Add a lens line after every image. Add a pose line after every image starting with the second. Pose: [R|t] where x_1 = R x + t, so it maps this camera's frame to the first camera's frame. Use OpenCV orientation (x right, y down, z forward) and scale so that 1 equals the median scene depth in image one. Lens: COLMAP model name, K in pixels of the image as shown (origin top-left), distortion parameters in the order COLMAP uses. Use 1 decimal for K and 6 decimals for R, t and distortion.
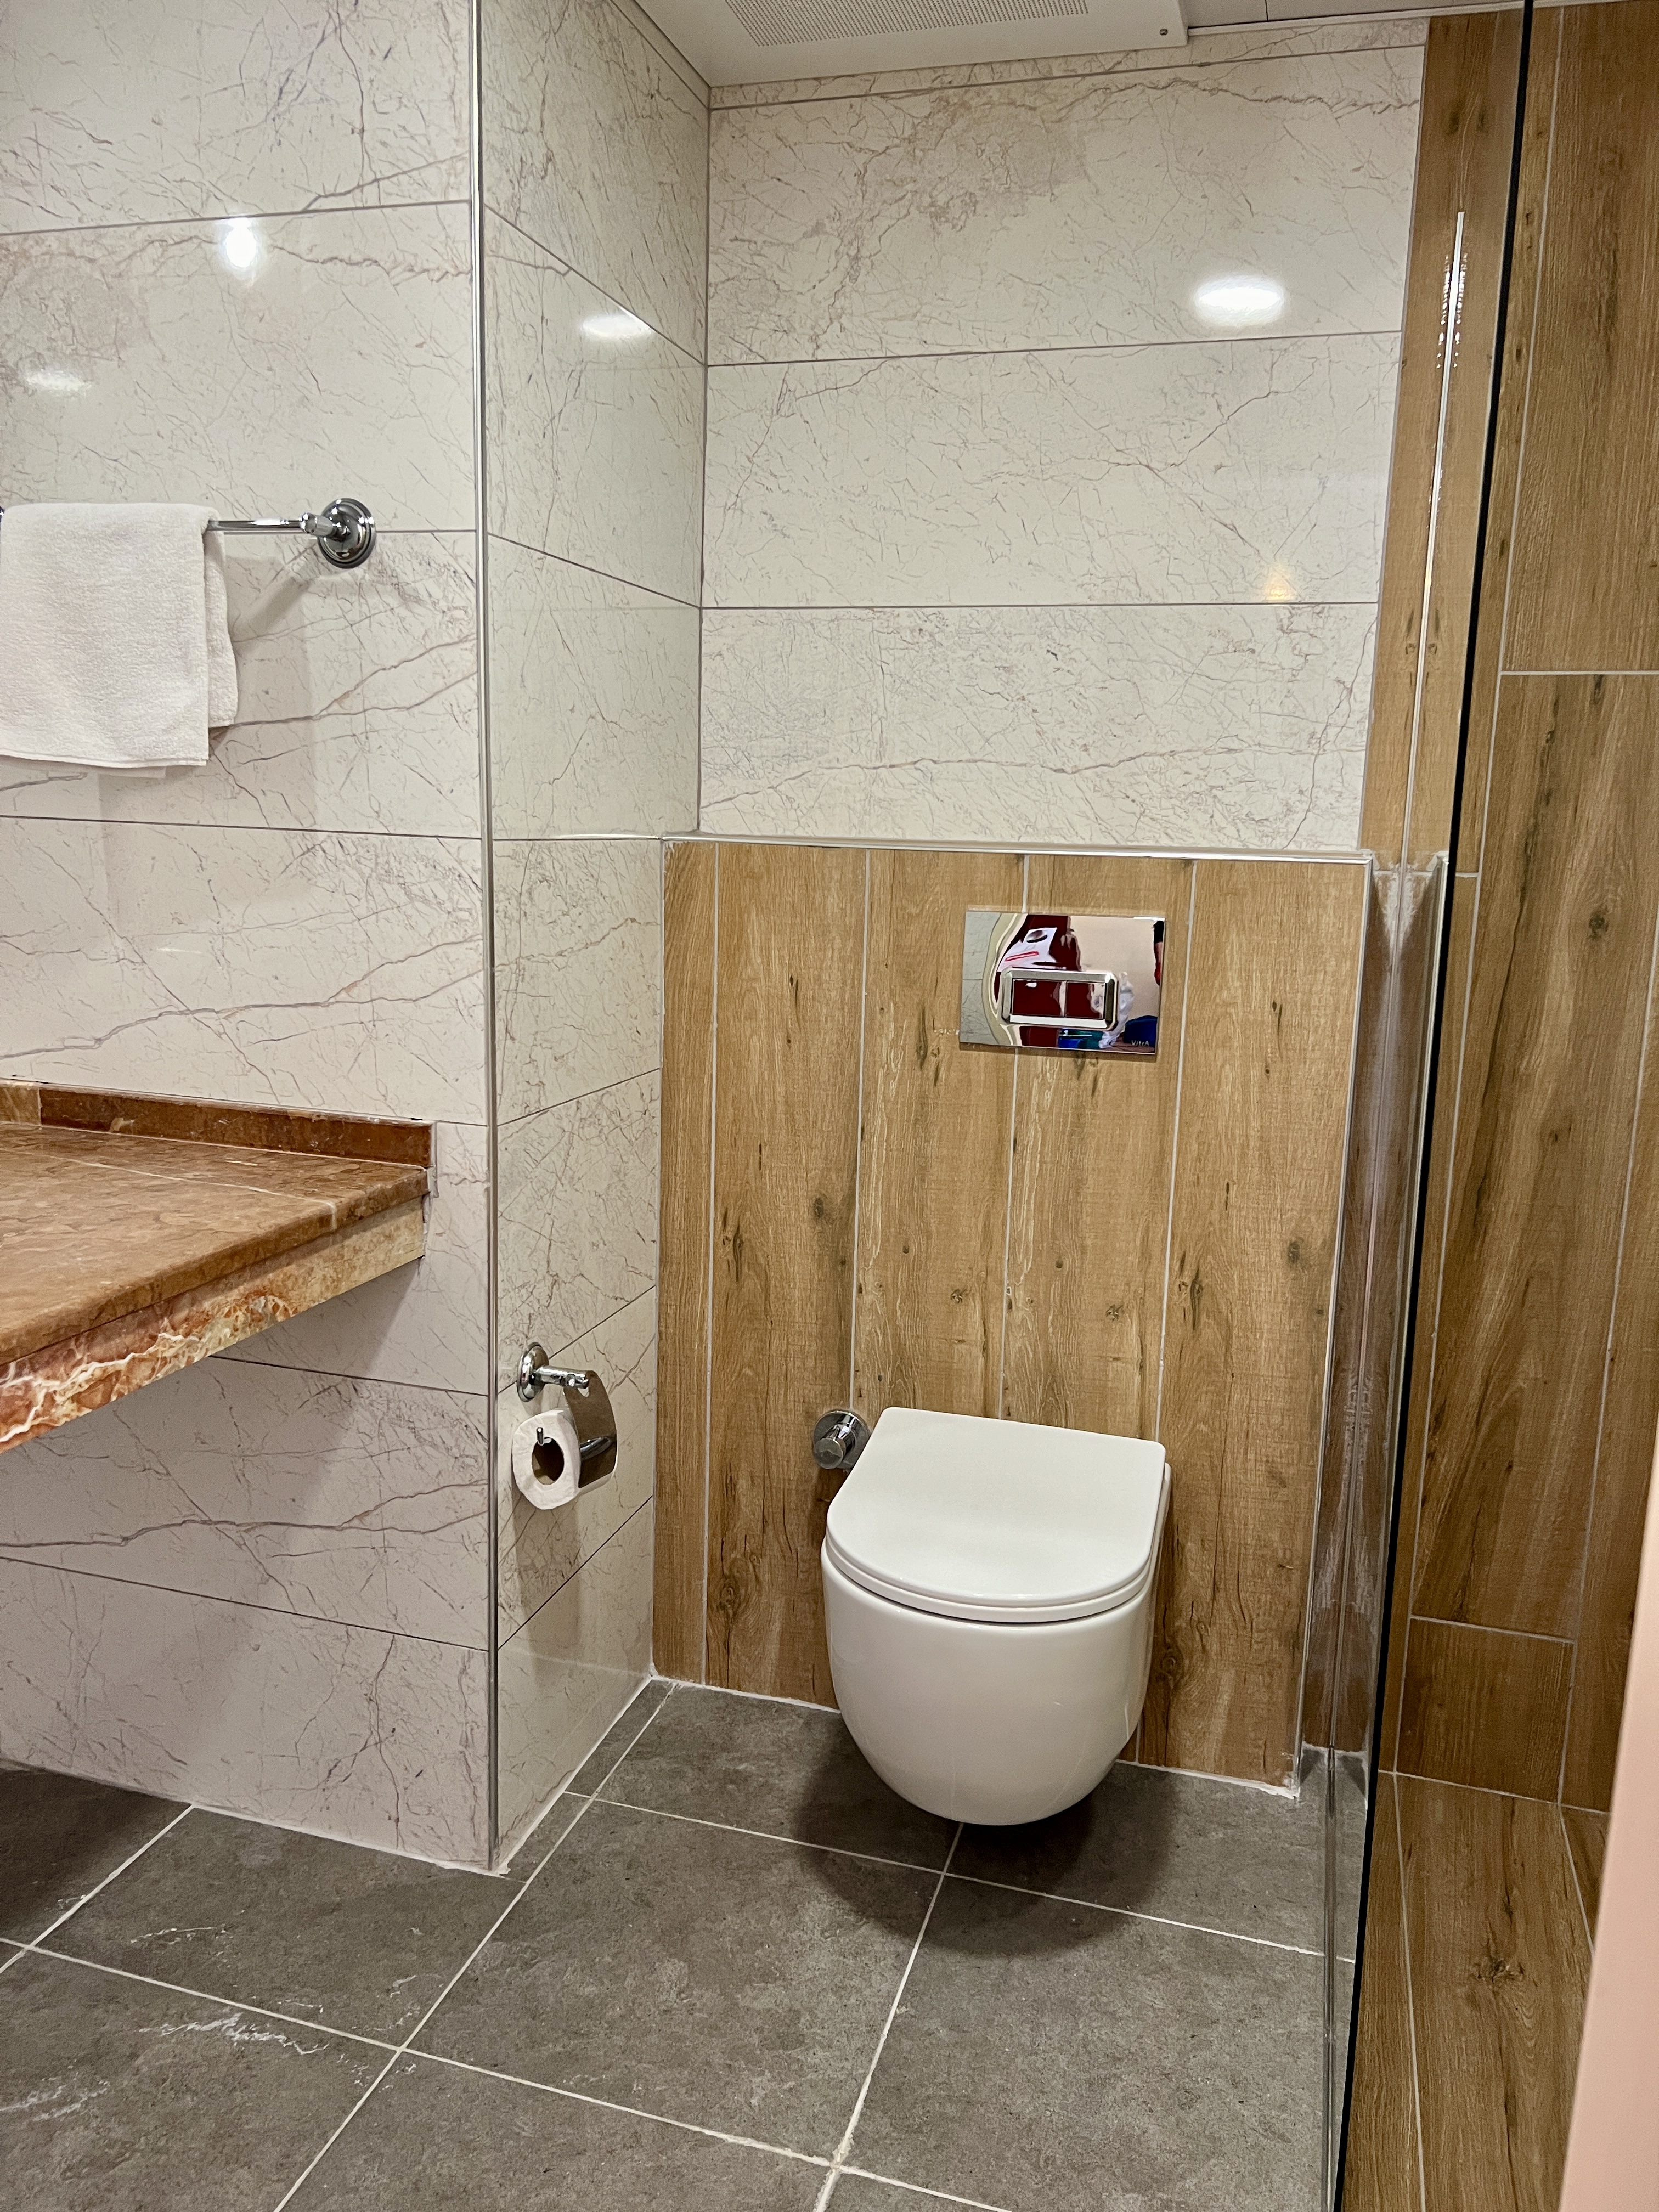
lens RADIAL K [[1699.0, 0, 809.5], [0, 1699.0, 1120.3], [0, 0, 1]] dist [0.061800, -0.064731]
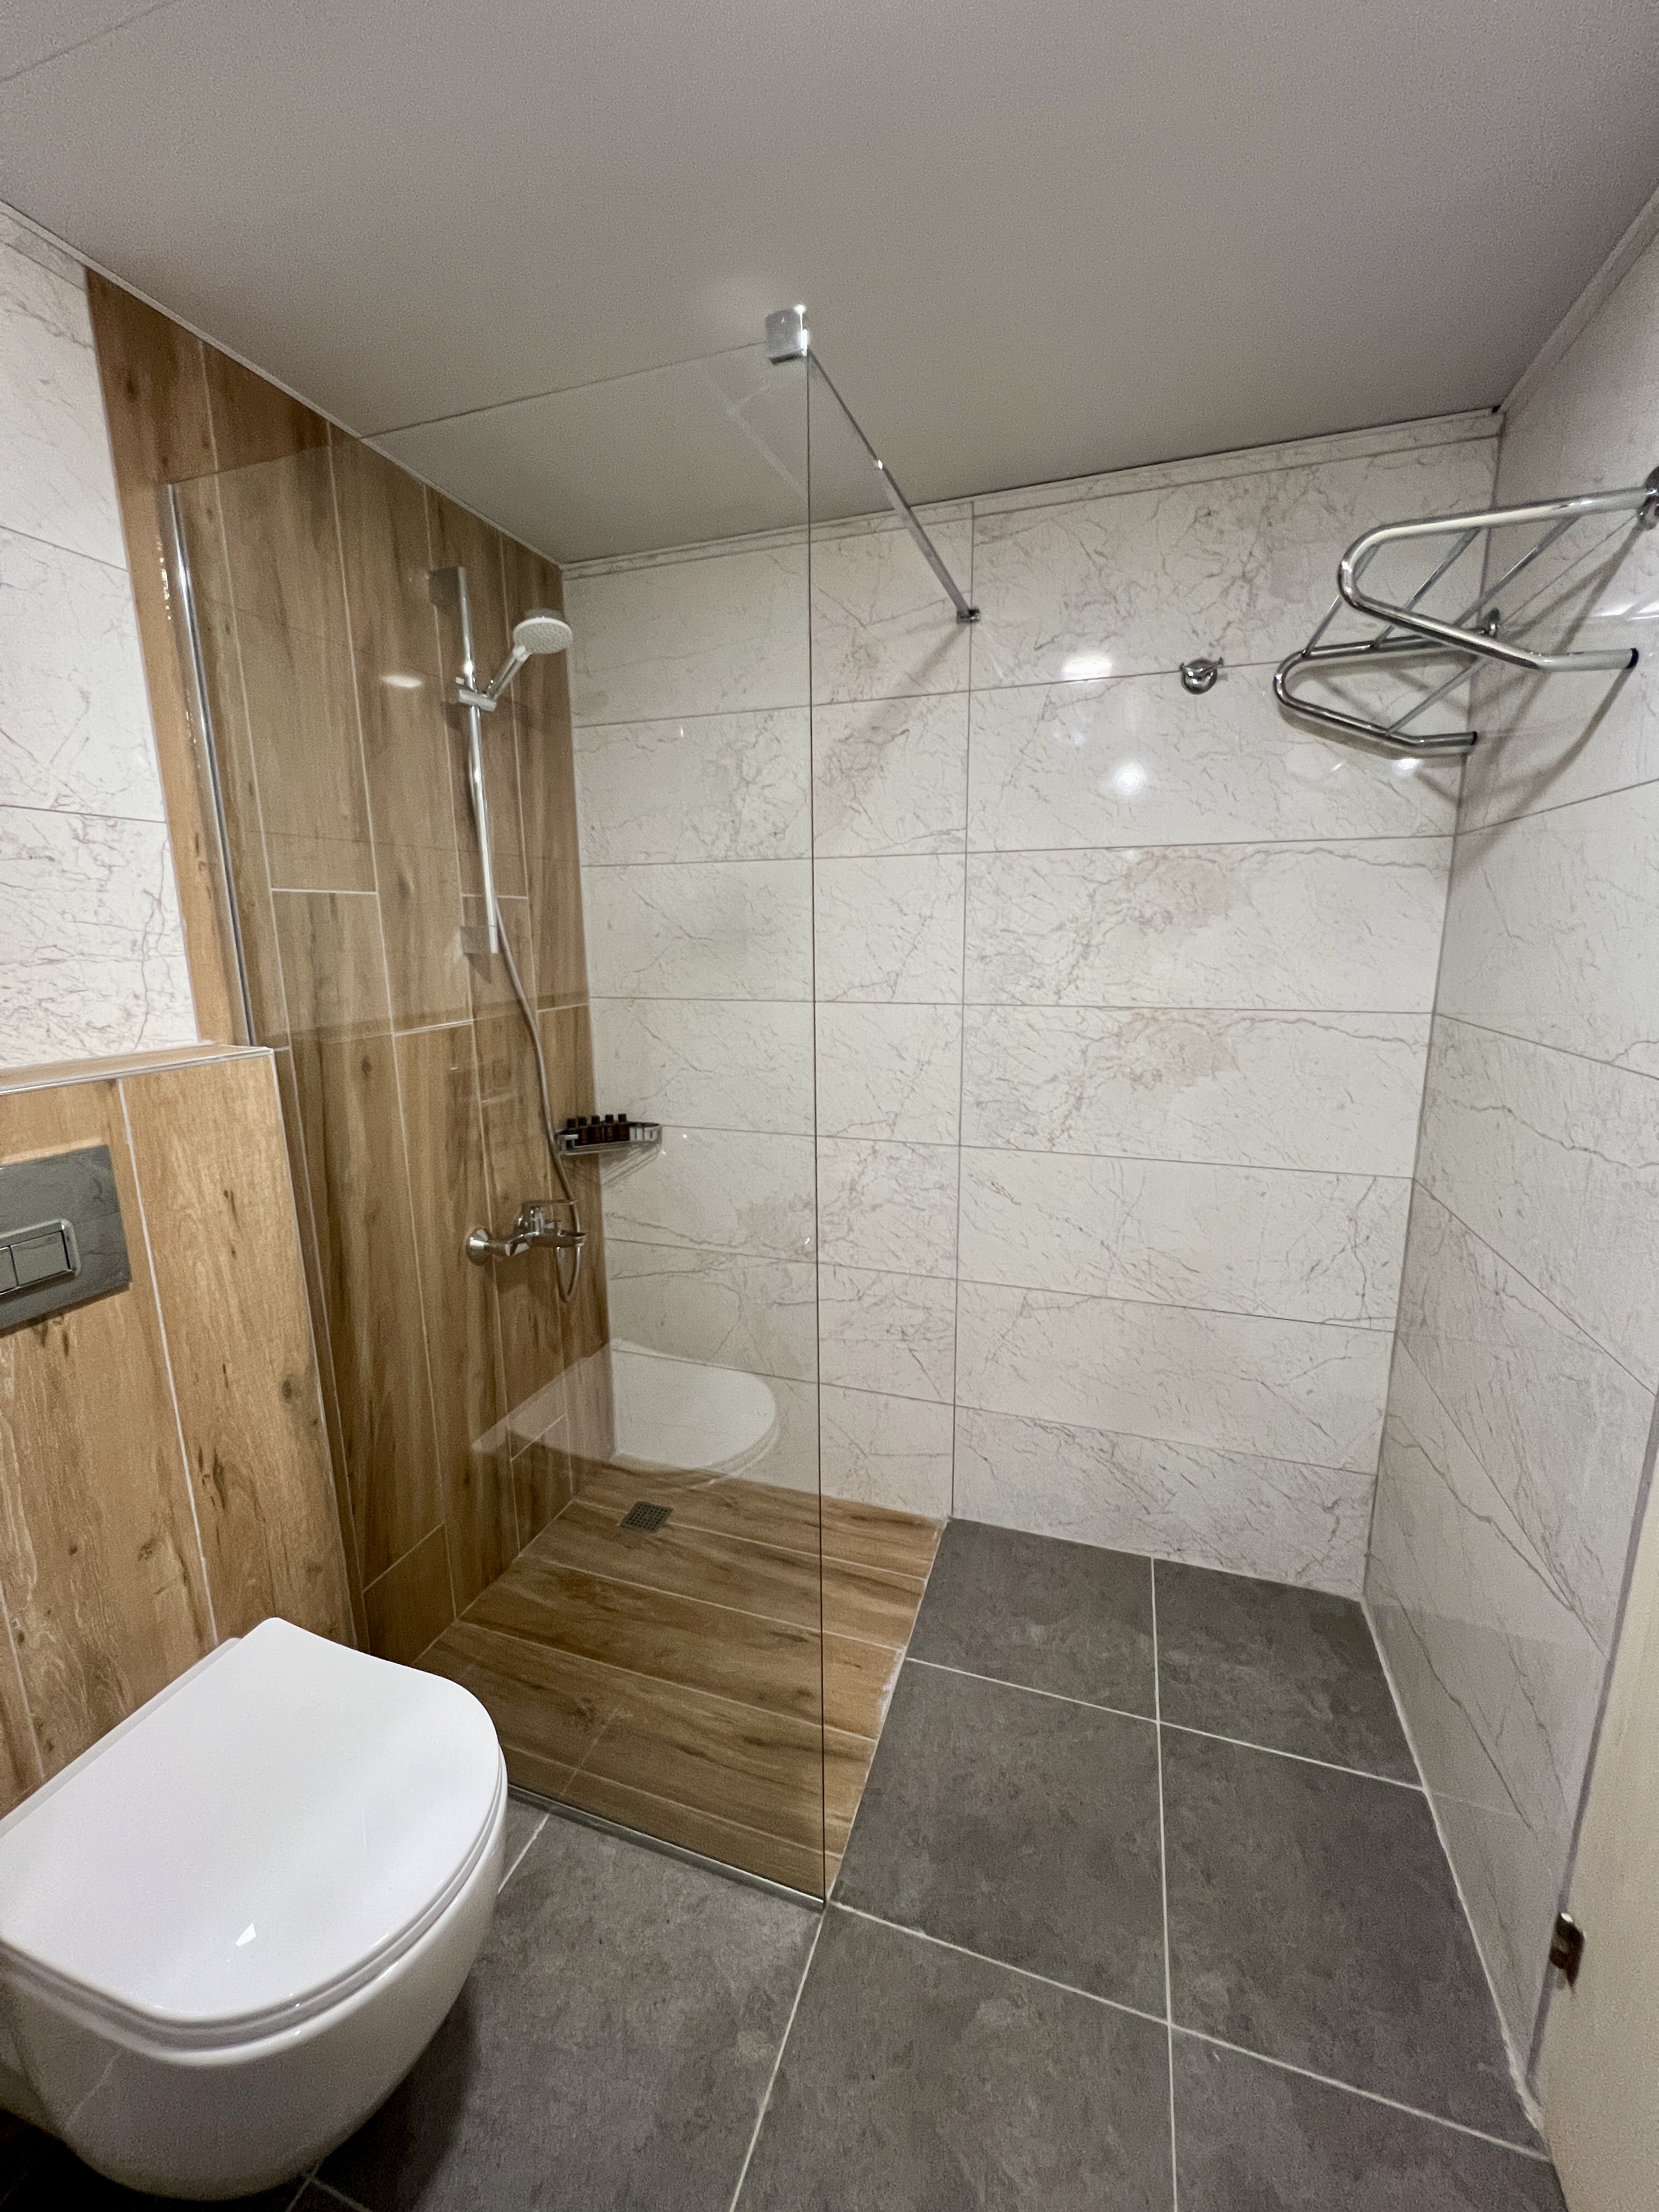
lens RADIAL K [[890.3, 0, 834.5], [0, 890.3, 1099.5], [0, 0, 1]] dist [0.005566, -0.000532]
pose [[0.020482, -0.220218, 0.975236, -0.250483], [0.190329, 0.958461, 0.212433, -0.165608], [-0.981507, 0.181265, 0.061545, 0.555354]]
